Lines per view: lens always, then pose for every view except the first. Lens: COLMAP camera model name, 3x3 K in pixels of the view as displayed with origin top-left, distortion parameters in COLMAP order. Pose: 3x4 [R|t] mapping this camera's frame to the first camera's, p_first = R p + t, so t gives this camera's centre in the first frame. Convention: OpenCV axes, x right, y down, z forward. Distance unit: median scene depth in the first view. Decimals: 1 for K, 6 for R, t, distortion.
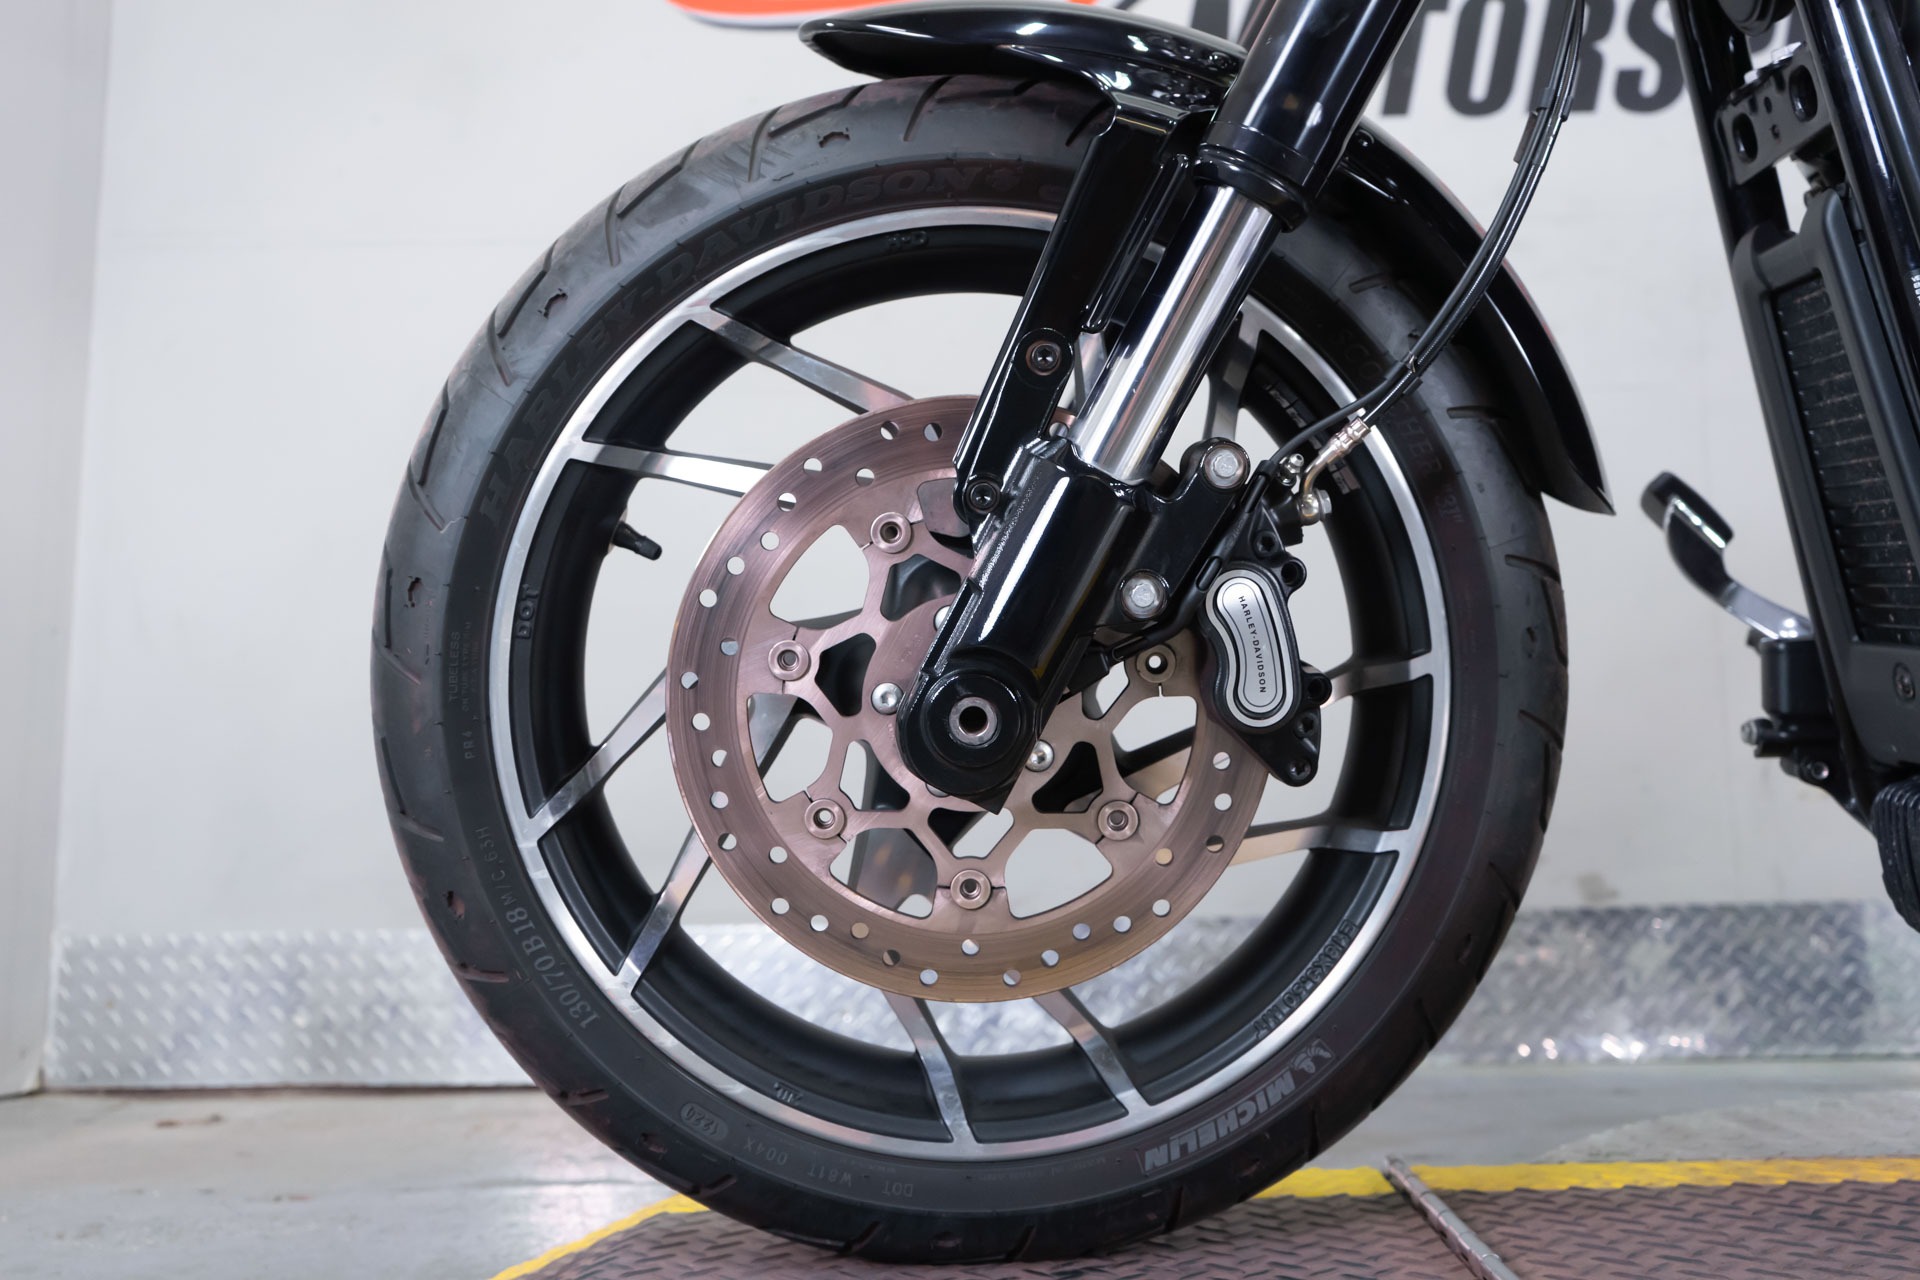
lens RADIAL K [[1695.4, 0, 920.0], [0, 1695.4, 659.2], [0, 0, 1]] dist [0.029224, -0.001510]
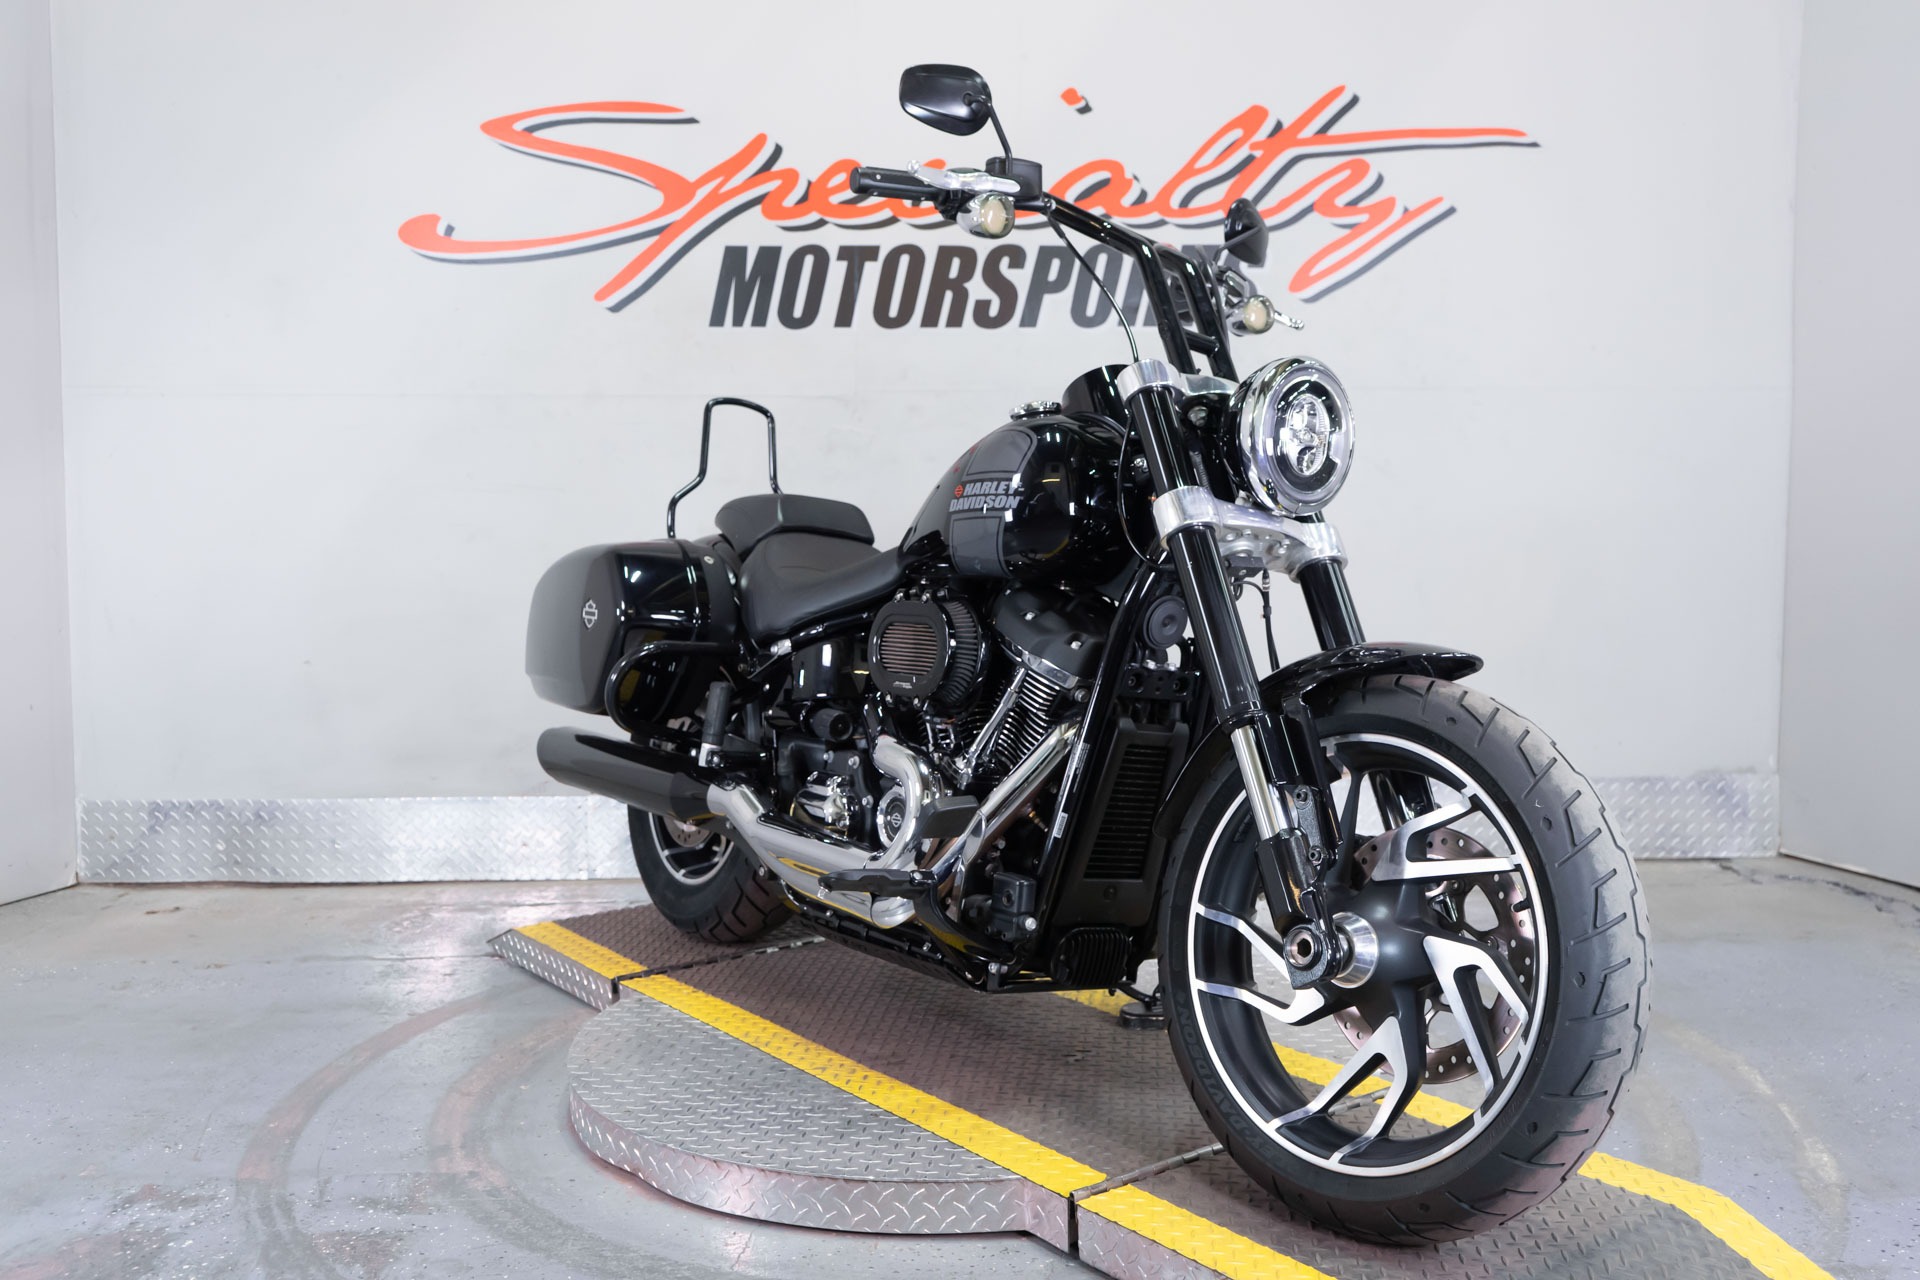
lens RADIAL K [[1717.3, 0, 960.0], [0, 1717.3, 640.0], [0, 0, 1]] dist [-0.007889, 0.013687]
pose [[0.998826, 0.002561, 0.048367, 0.322997], [-0.012209, 0.979667, 0.200259, -0.369251], [-0.046871, -0.200615, 0.978548, -0.751515]]
